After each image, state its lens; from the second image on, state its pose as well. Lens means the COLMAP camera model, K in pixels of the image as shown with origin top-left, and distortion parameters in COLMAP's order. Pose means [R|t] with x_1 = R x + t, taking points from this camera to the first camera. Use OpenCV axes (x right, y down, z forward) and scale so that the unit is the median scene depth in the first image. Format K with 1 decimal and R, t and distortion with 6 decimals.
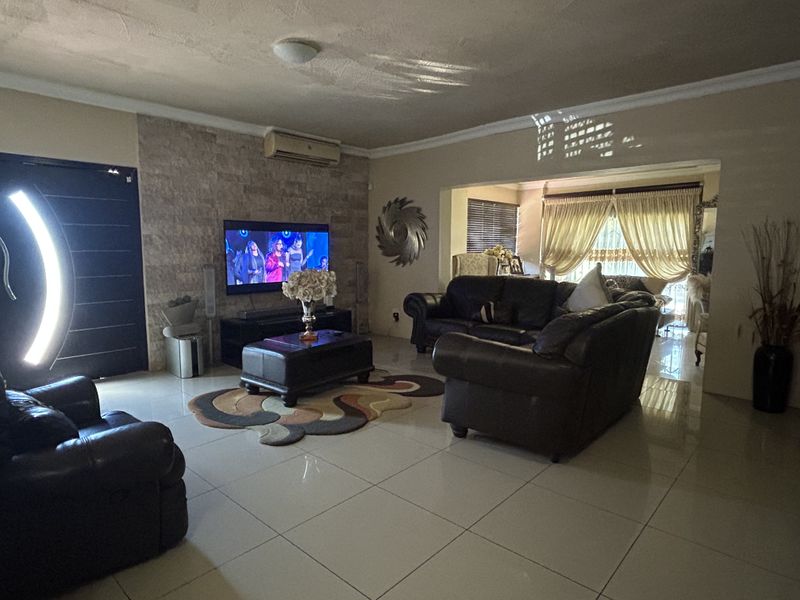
lens RADIAL K [[471.3, 0, 397.1], [0, 471.3, 299.8], [0, 0, 1]] dist [-0.003442, -0.006013]
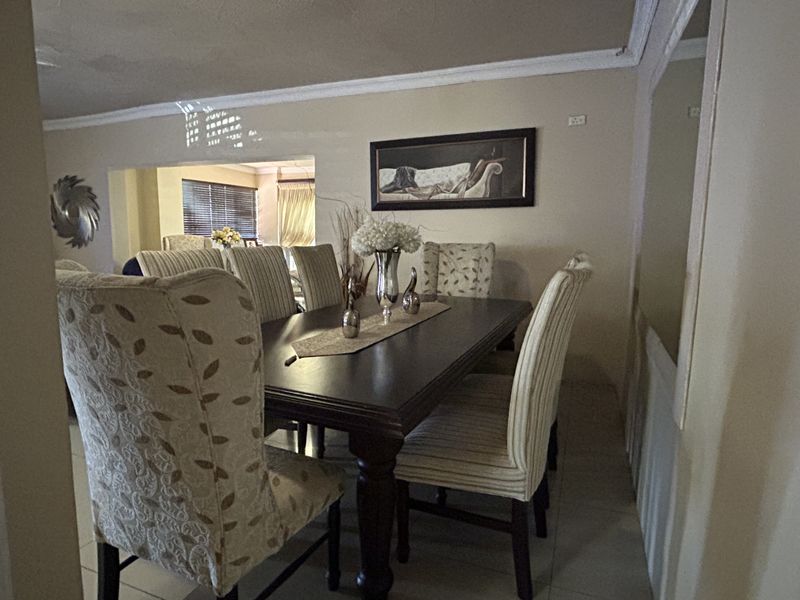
lens RADIAL K [[471.3, 0, 400.6], [0, 471.3, 298.4], [0, 0, 1]] dist [-0.003442, -0.006013]
pose [[0.934349, -0.040456, 0.354056, 0.273050], [0.028579, 0.998842, 0.038714, 0.011991], [-0.355212, -0.026054, 0.934423, -0.120990]]
